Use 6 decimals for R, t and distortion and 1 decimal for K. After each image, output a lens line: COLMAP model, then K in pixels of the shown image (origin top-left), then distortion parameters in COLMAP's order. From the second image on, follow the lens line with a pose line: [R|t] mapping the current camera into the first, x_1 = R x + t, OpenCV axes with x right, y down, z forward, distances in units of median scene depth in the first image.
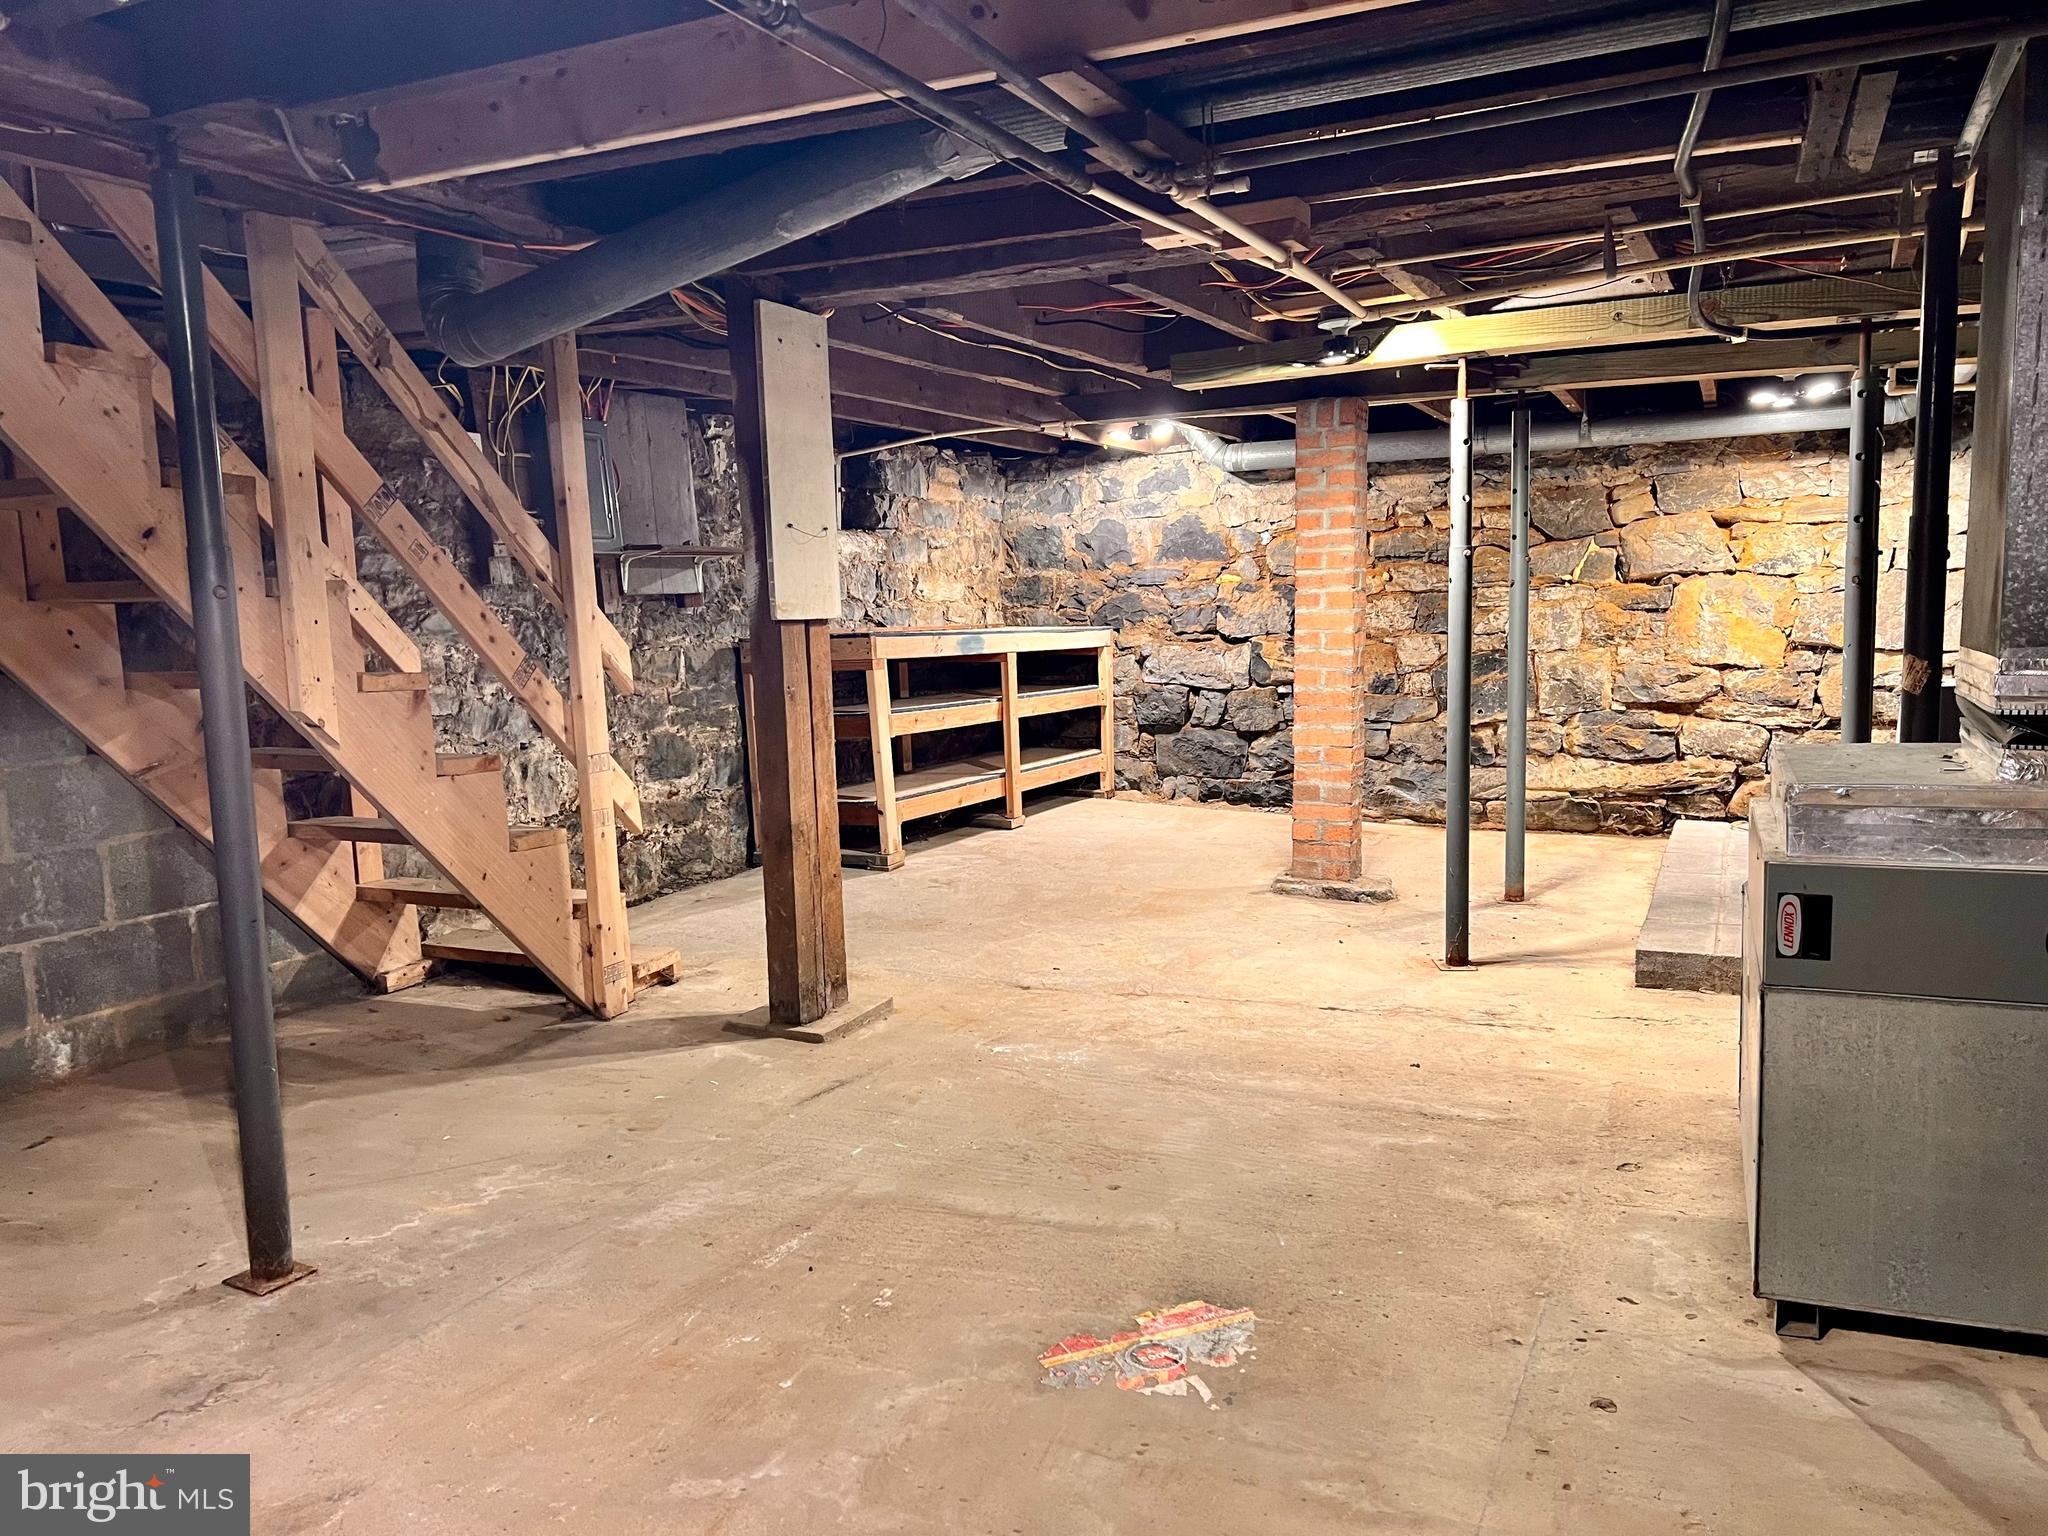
lens RADIAL K [[1525.9, 0, 1025.2], [0, 1525.9, 775.6], [0, 0, 1]] dist [0.027734, -0.006233]
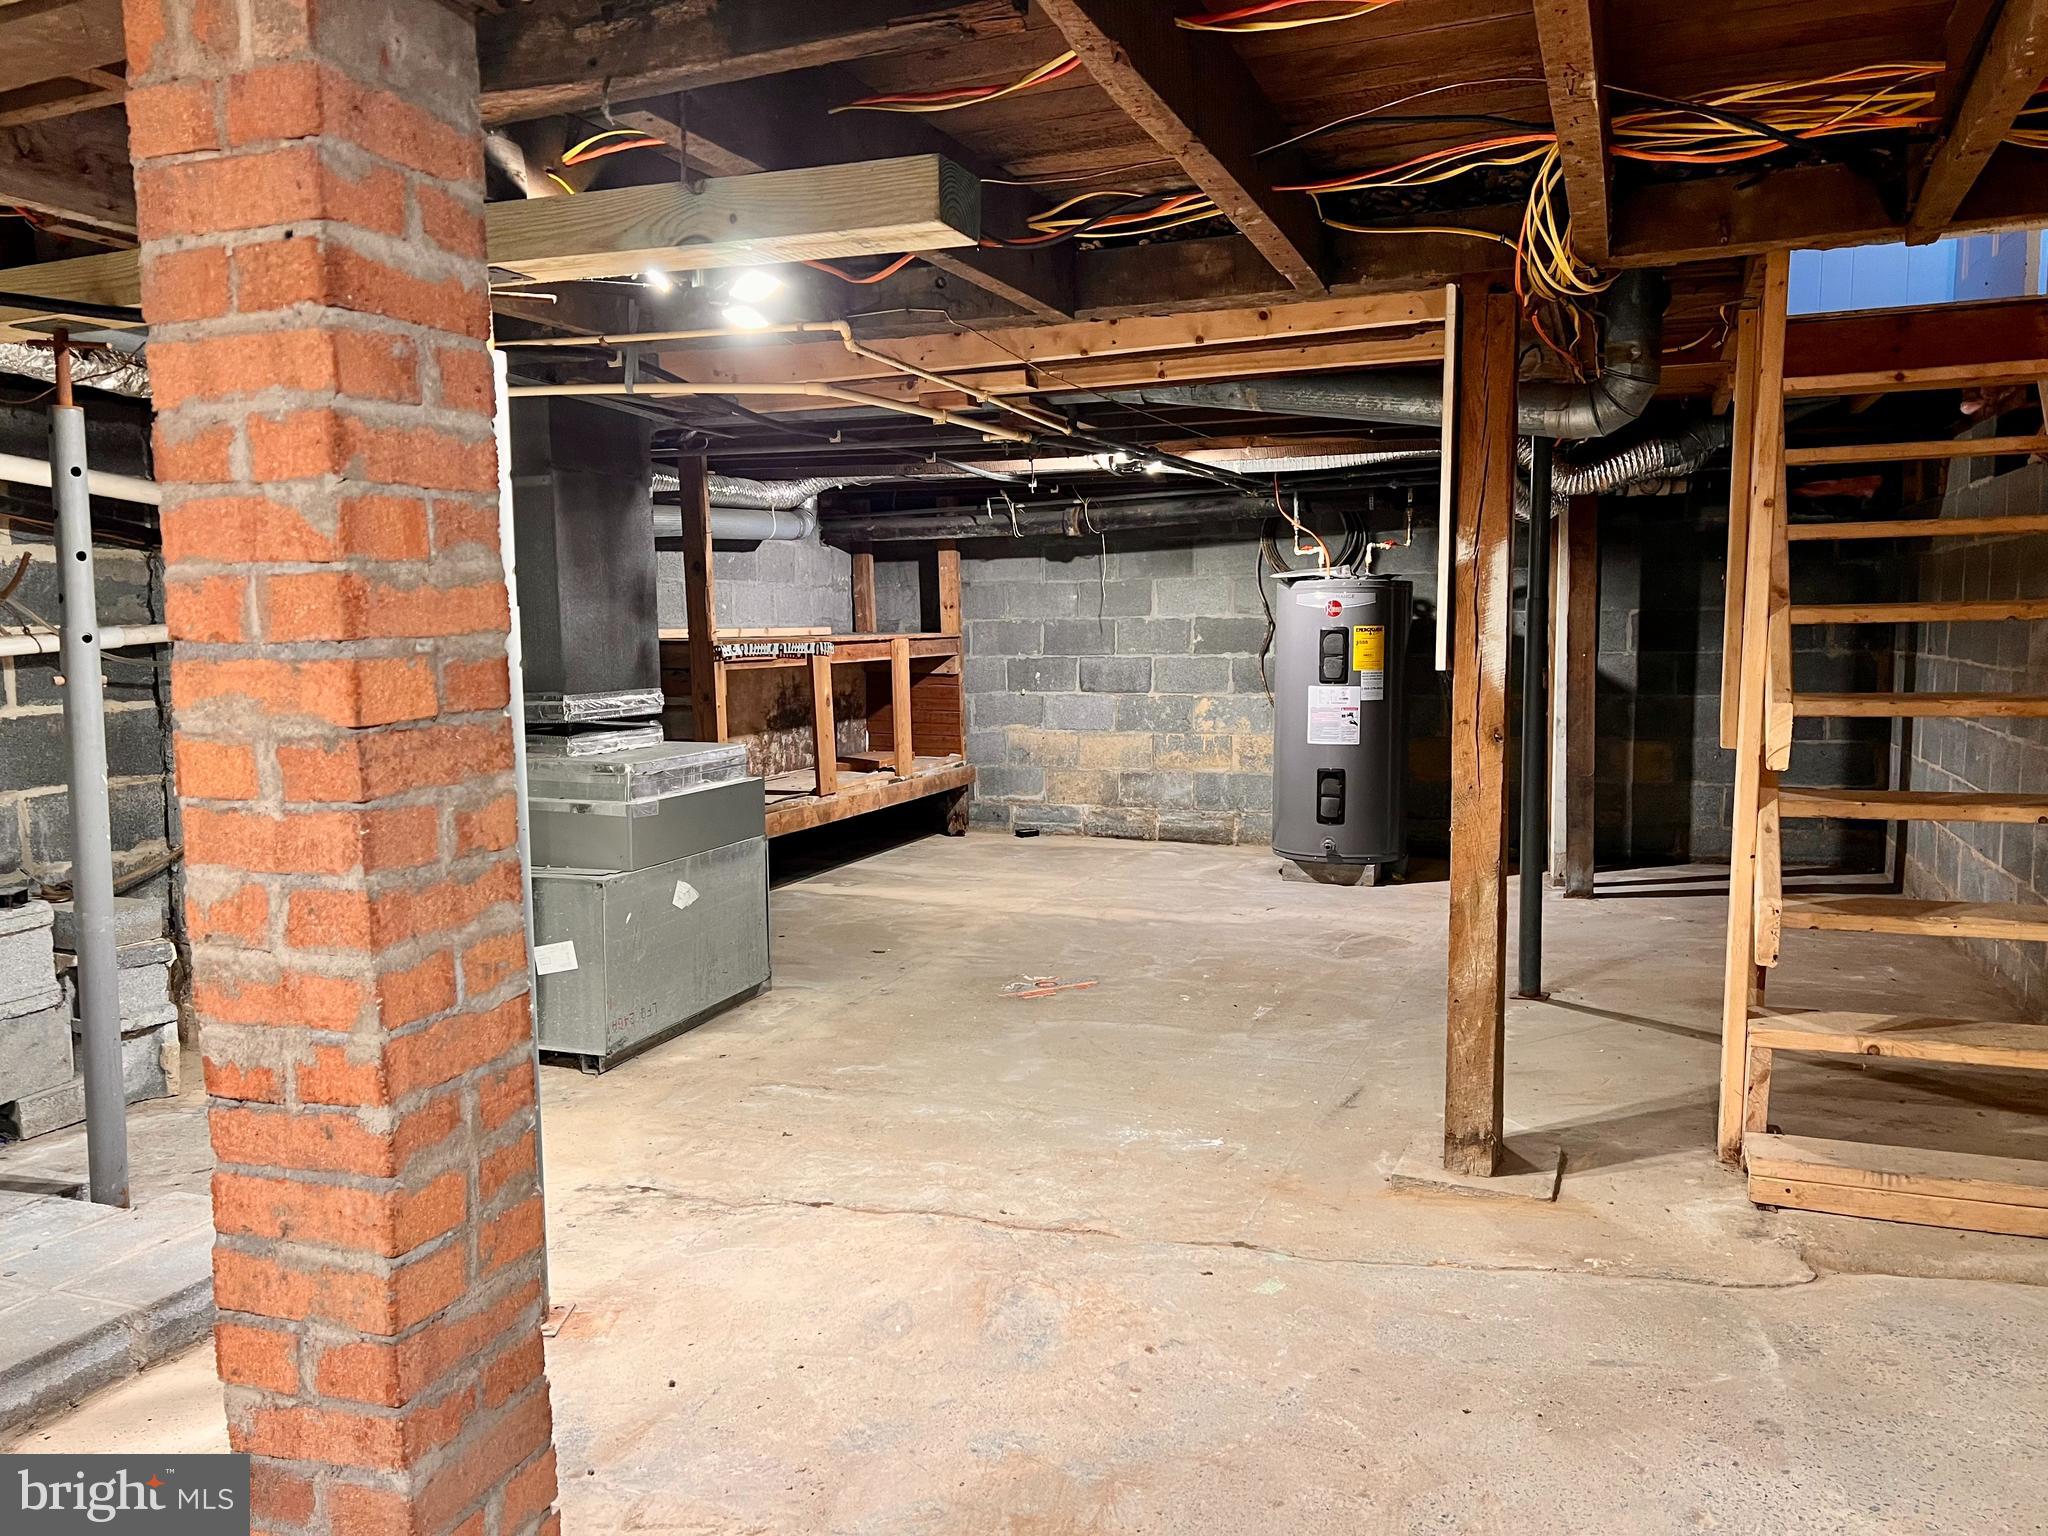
lens RADIAL K [[1525.9, 0, 1025.8], [0, 1525.9, 770.5], [0, 0, 1]] dist [0.027734, -0.006233]
pose [[-0.996693, 0.049457, -0.064470, 0.155737], [0.034390, 0.975619, 0.216761, -0.259966], [0.073618, 0.213827, -0.974094, 1.980251]]
